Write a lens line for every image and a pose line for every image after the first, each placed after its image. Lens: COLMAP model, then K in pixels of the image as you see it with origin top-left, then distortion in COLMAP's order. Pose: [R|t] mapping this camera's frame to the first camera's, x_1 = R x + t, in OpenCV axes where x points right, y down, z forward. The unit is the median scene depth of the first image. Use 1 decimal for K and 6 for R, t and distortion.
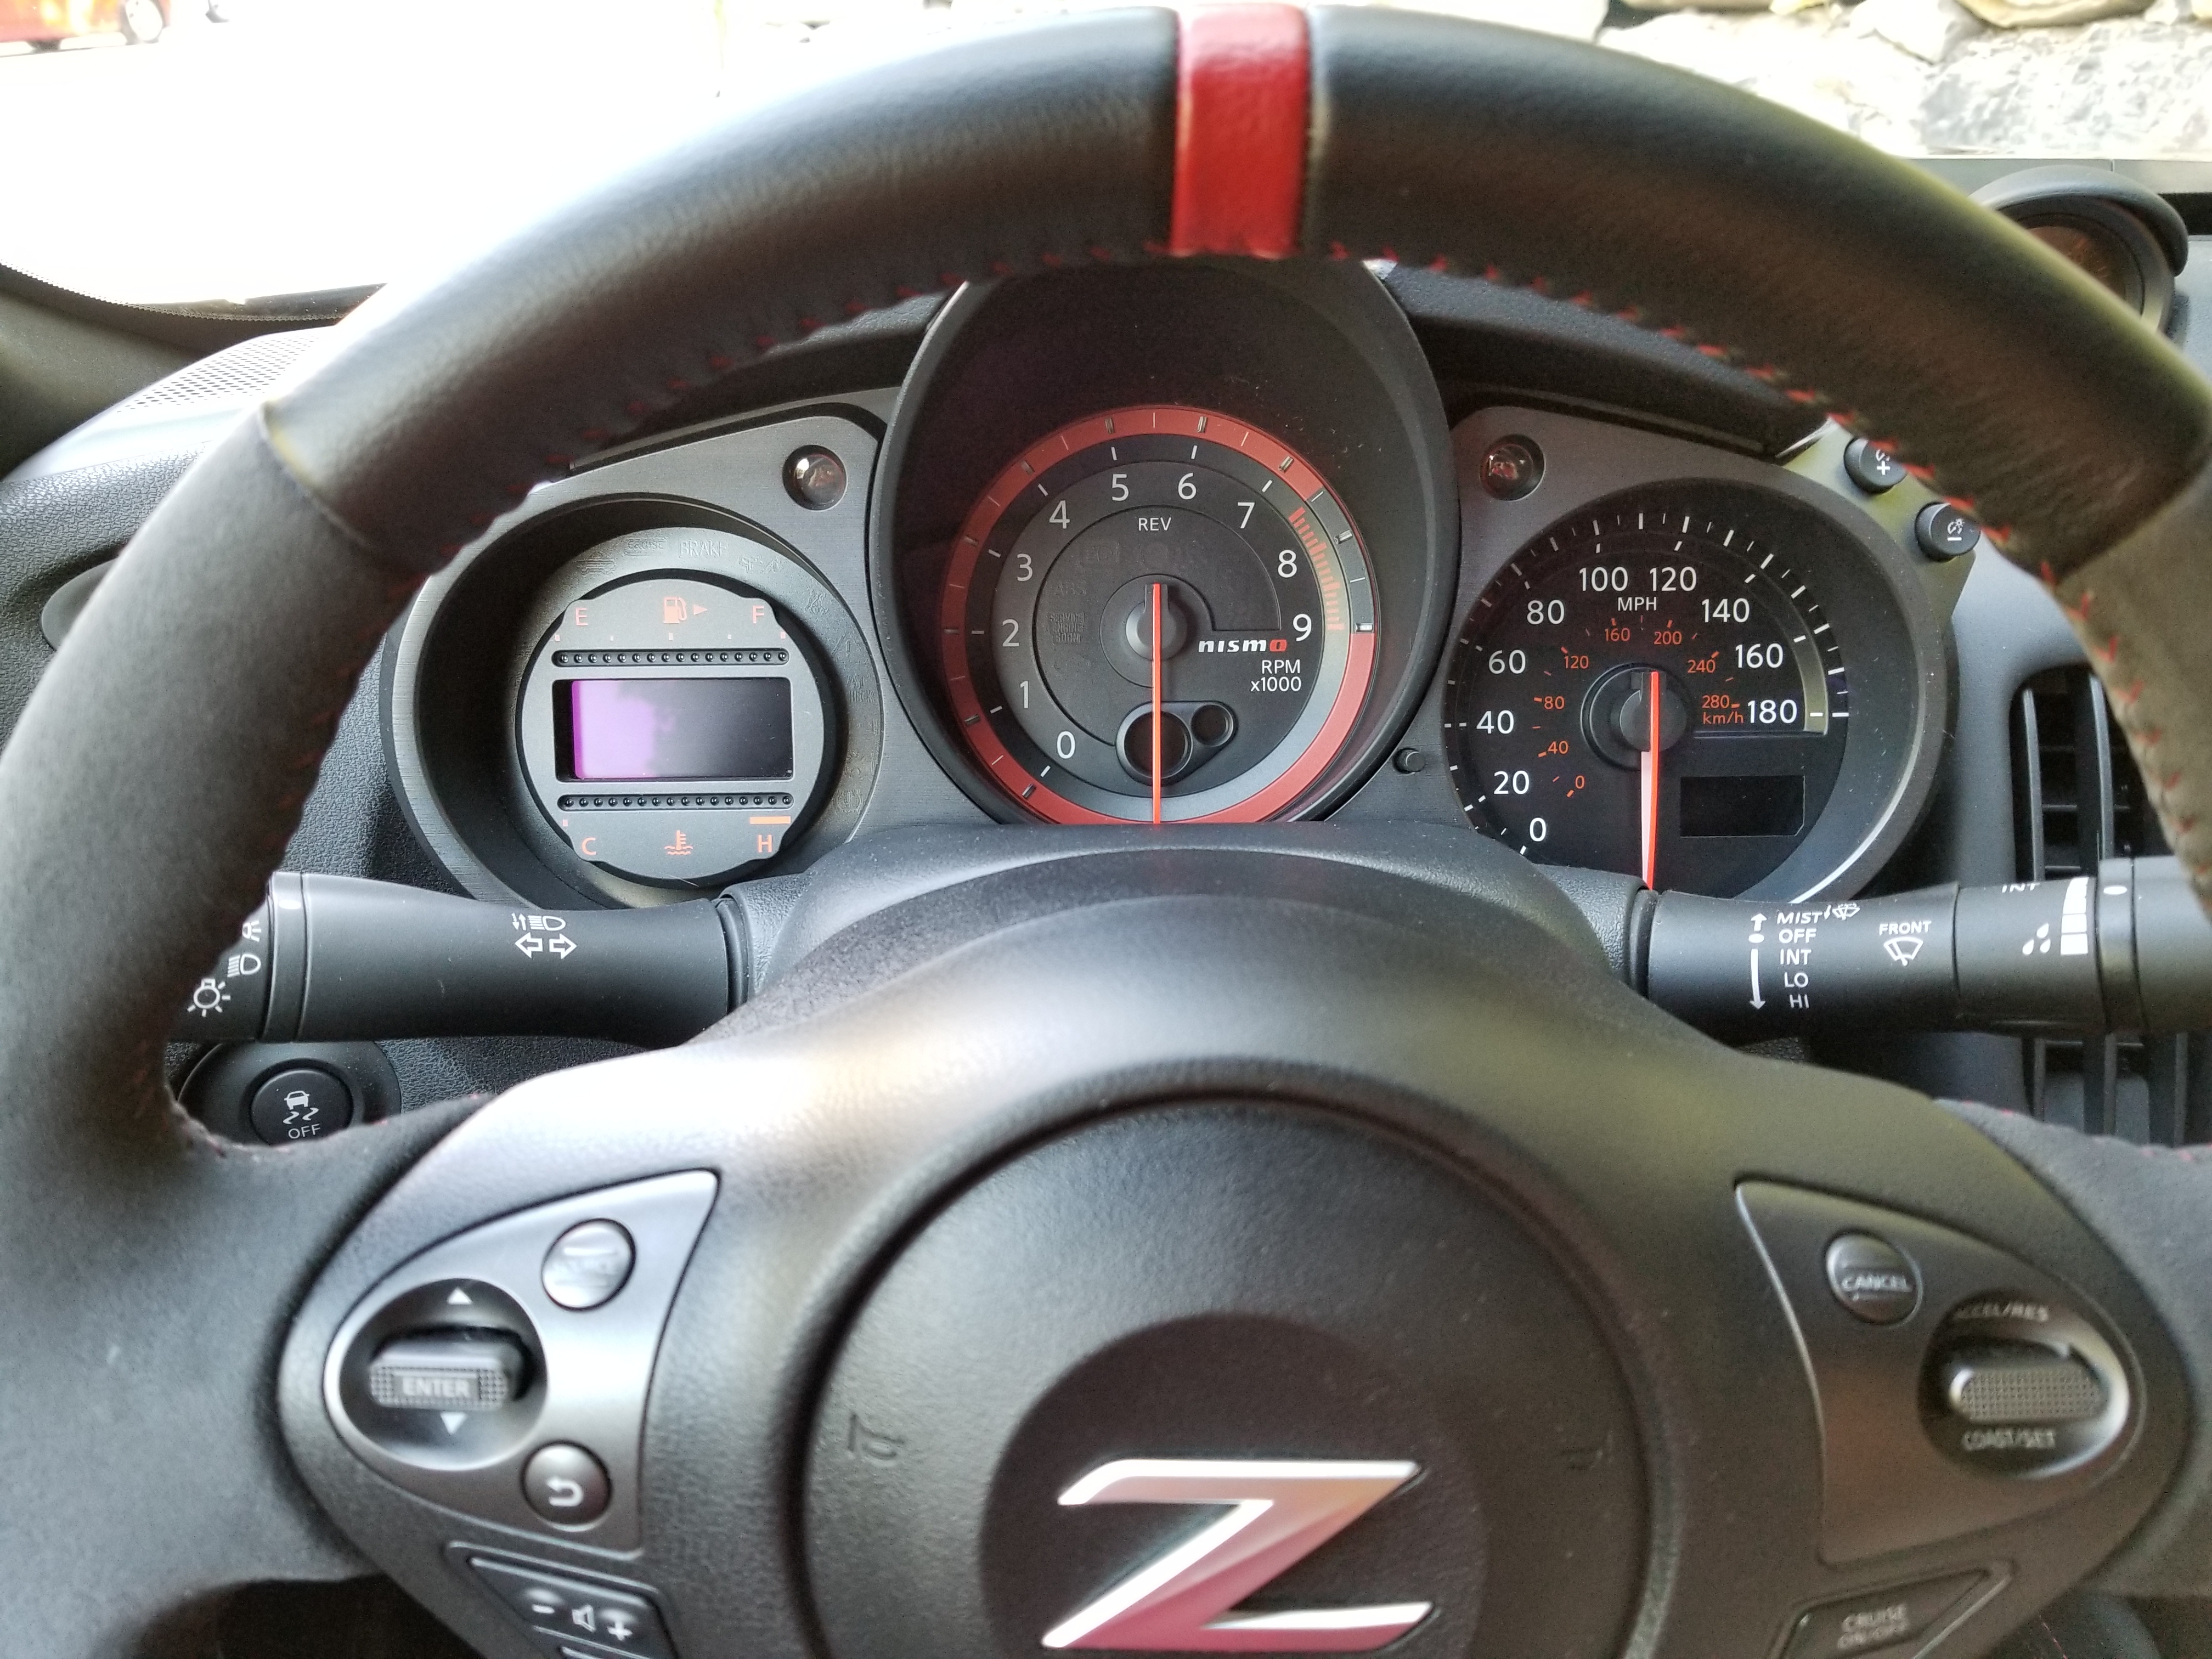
lens RADIAL K [[1741.6, 0, 1106.0], [0, 1741.6, 829.5], [0, 0, 1]] dist [-0.002945, -0.001262]
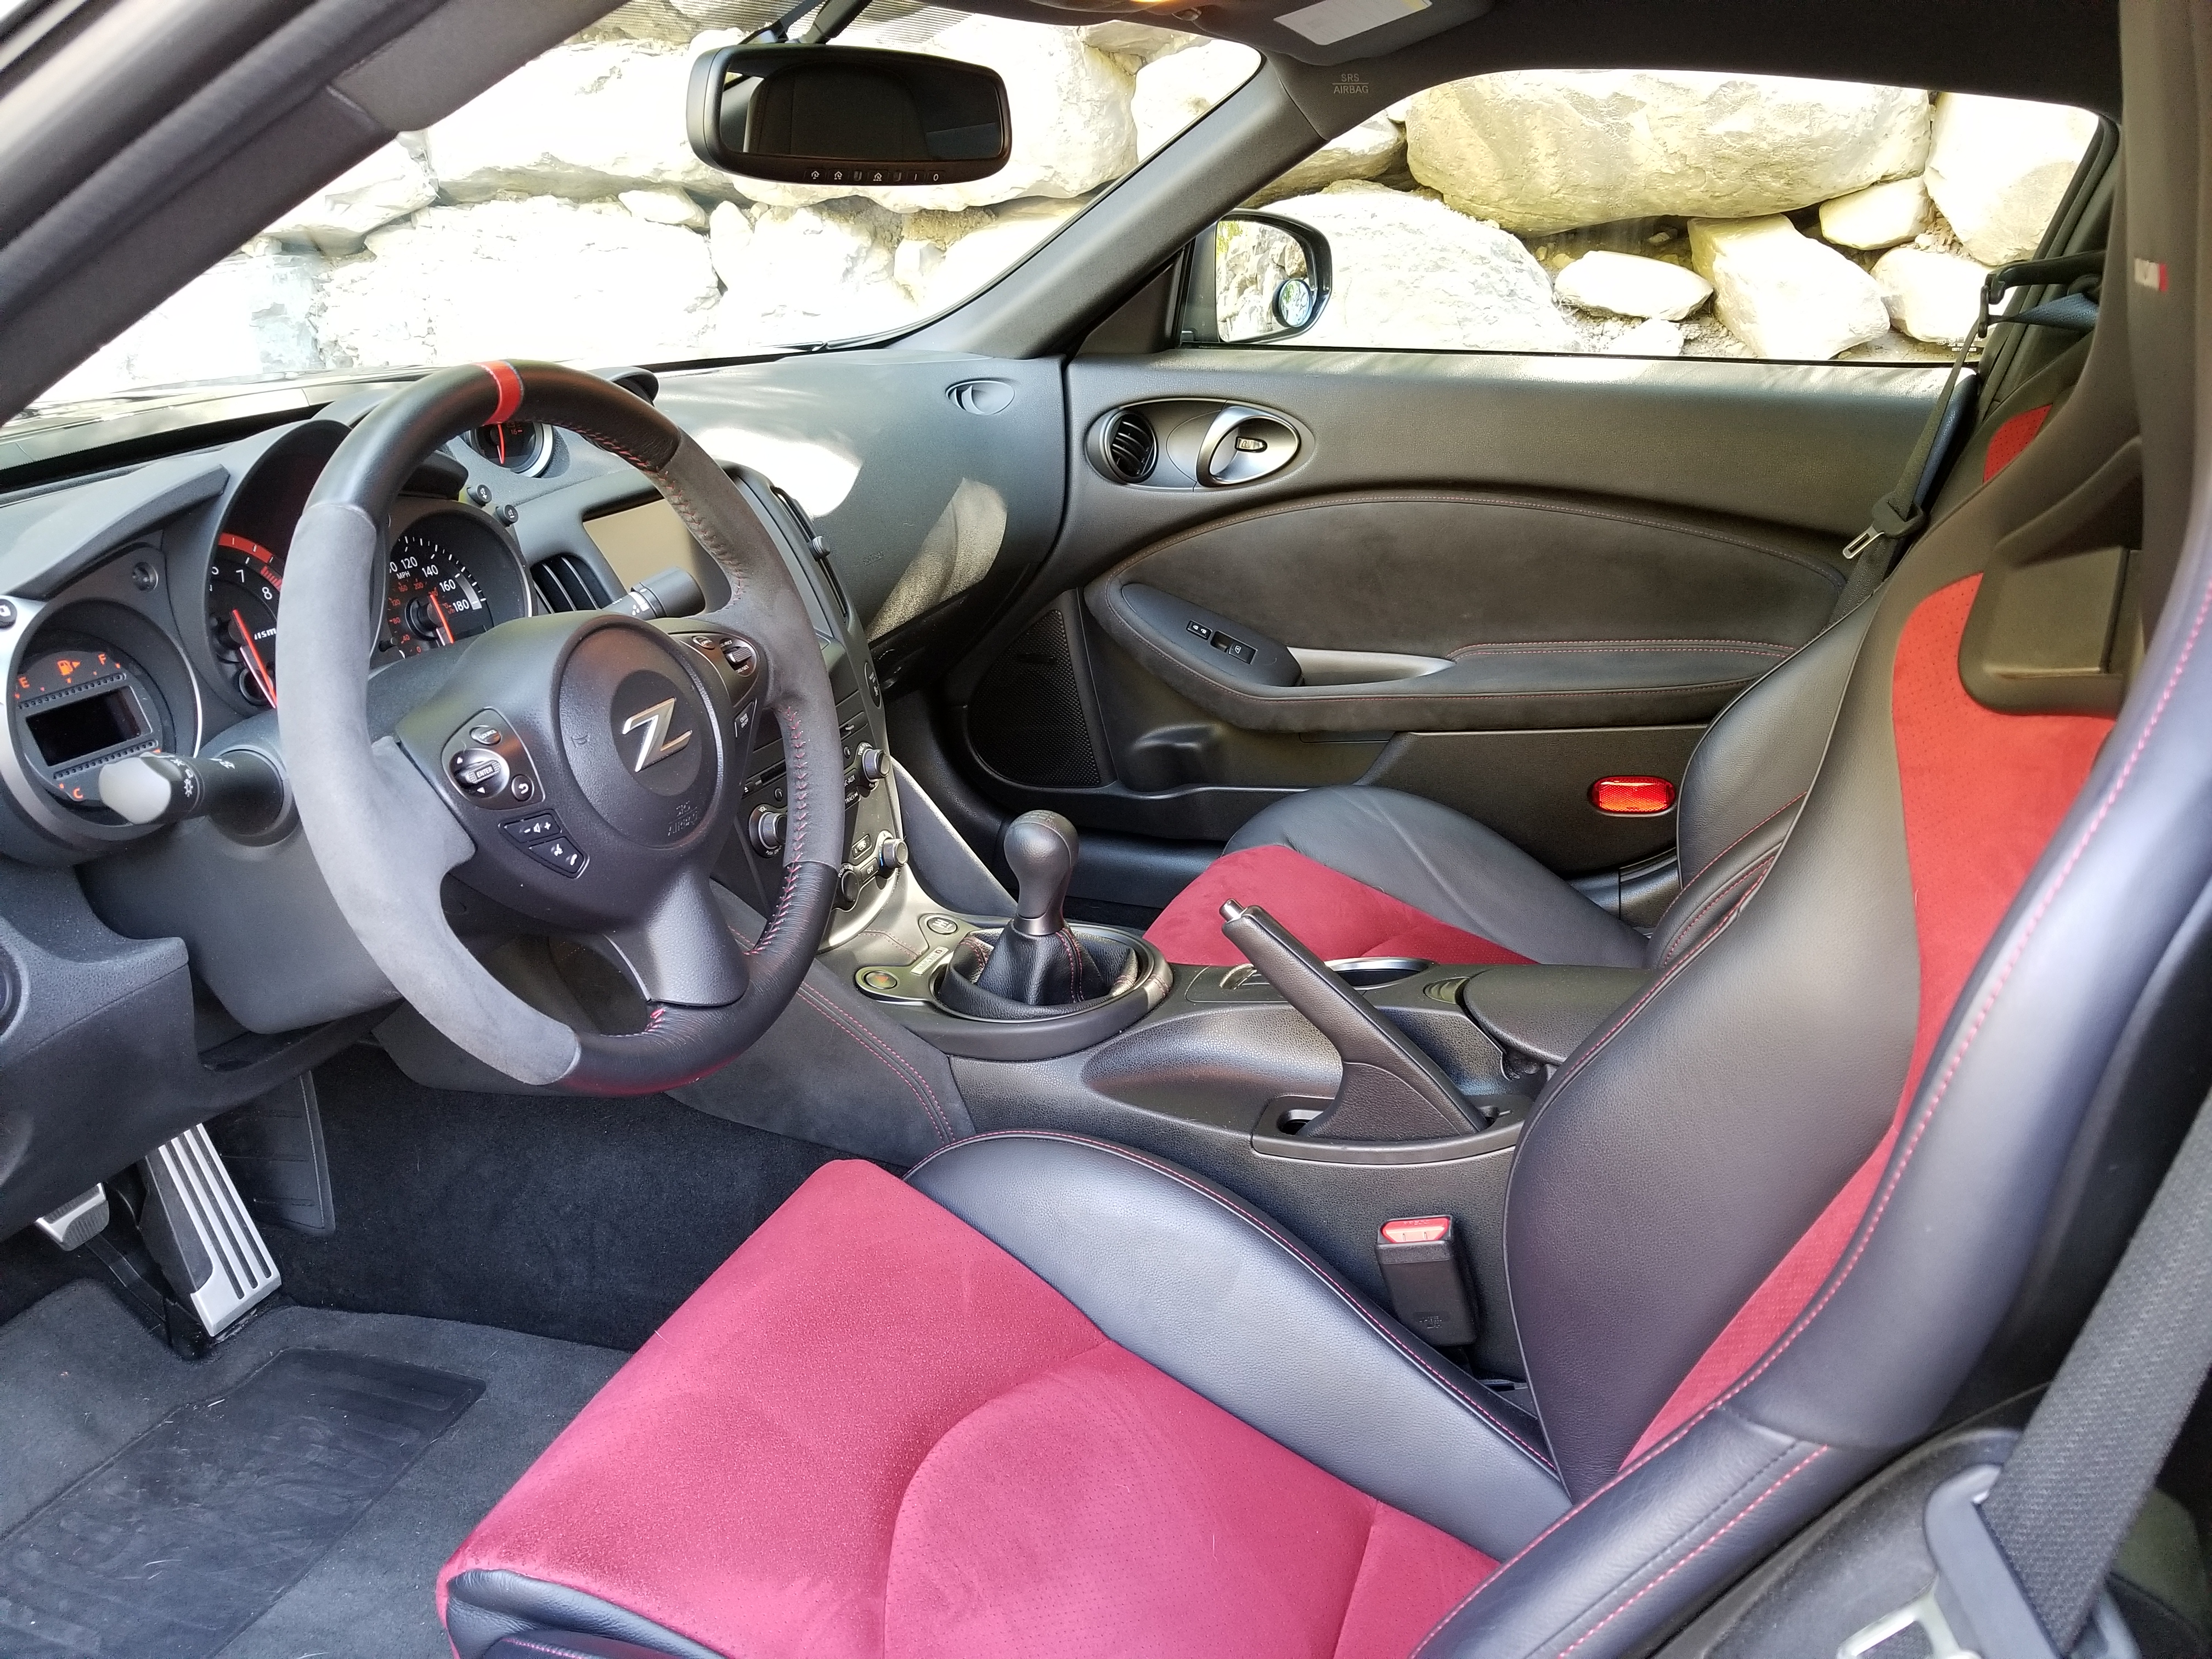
lens RADIAL K [[1741.6, 0, 1106.0], [0, 1741.6, 829.5], [0, 0, 1]] dist [-0.002945, -0.001262]
pose [[0.341085, -0.315250, 0.885595, -1.591869], [0.442759, 0.884923, 0.144483, 0.261417], [-0.829231, 0.342825, 0.441414, -0.737775]]
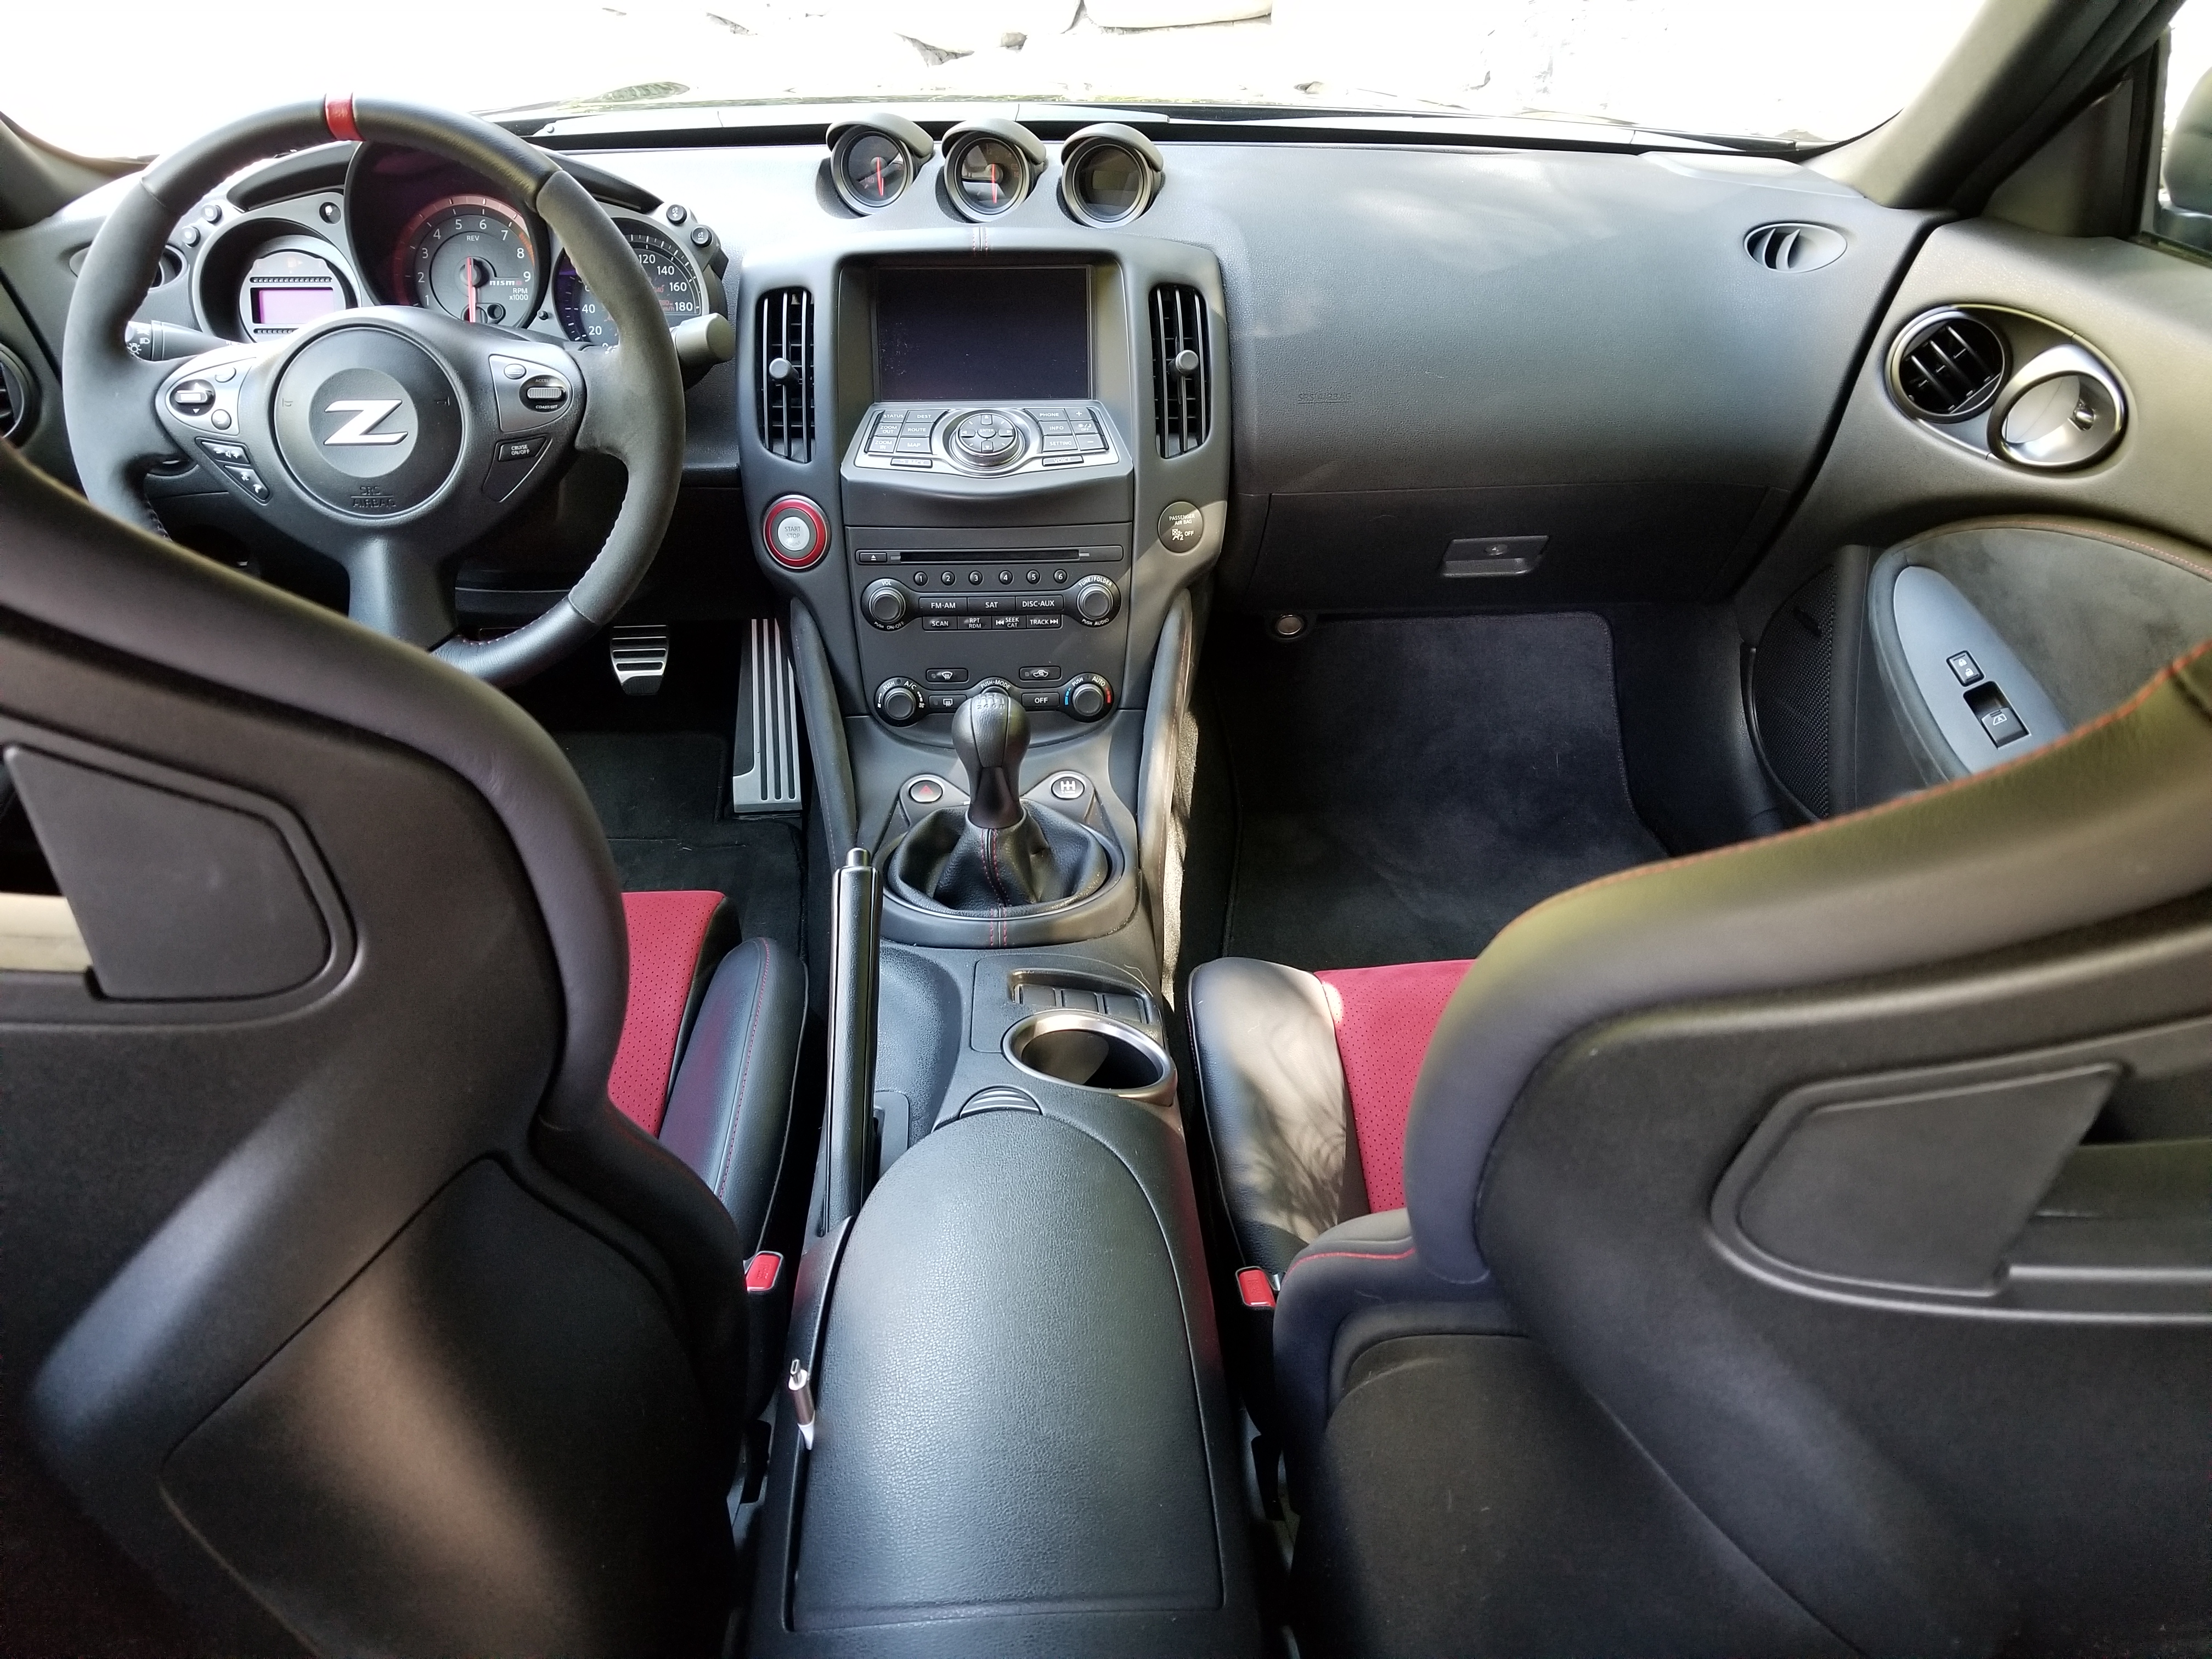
lens RADIAL K [[1741.6, 0, 1106.0], [0, 1741.6, 829.5], [0, 0, 1]] dist [-0.002945, -0.001262]
pose [[0.998626, -0.004418, 0.052225, 0.966433], [0.001749, 0.998695, 0.051037, 0.682979], [-0.052383, -0.050876, 0.997330, -2.042117]]
